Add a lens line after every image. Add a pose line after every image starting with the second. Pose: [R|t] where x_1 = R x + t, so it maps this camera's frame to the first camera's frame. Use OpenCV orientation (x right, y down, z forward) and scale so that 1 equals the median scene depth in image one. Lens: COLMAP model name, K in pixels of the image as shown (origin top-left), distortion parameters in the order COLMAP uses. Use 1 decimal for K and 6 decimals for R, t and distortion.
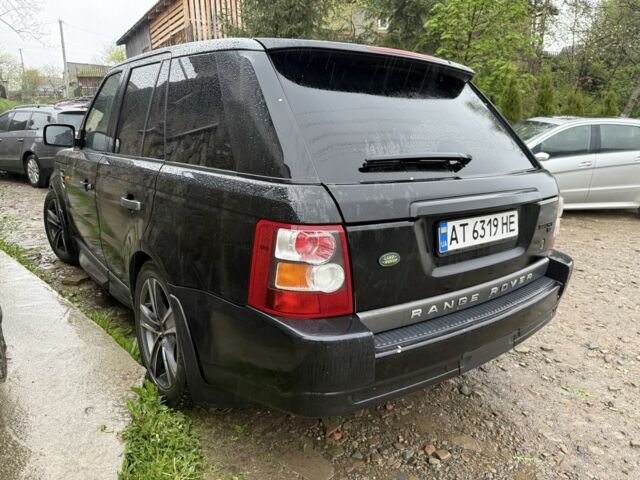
lens RADIAL K [[432.1, 0, 322.2], [0, 432.1, 240.1], [0, 0, 1]] dist [0.095289, -0.160334]
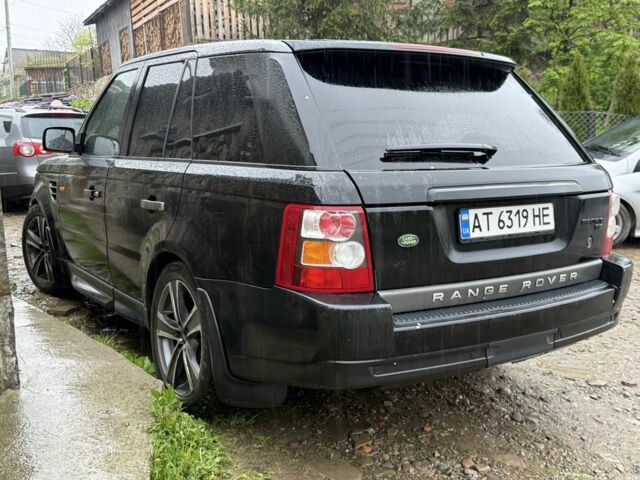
lens RADIAL K [[648.7, 0, 320.0], [0, 648.7, 240.0], [0, 0, 1]] dist [0.160519, -0.324561]
pose [[0.997140, -0.005610, -0.075368, 0.044045], [-0.001232, 0.995902, -0.090429, 0.137693], [0.075566, 0.090263, 0.993047, -0.445601]]
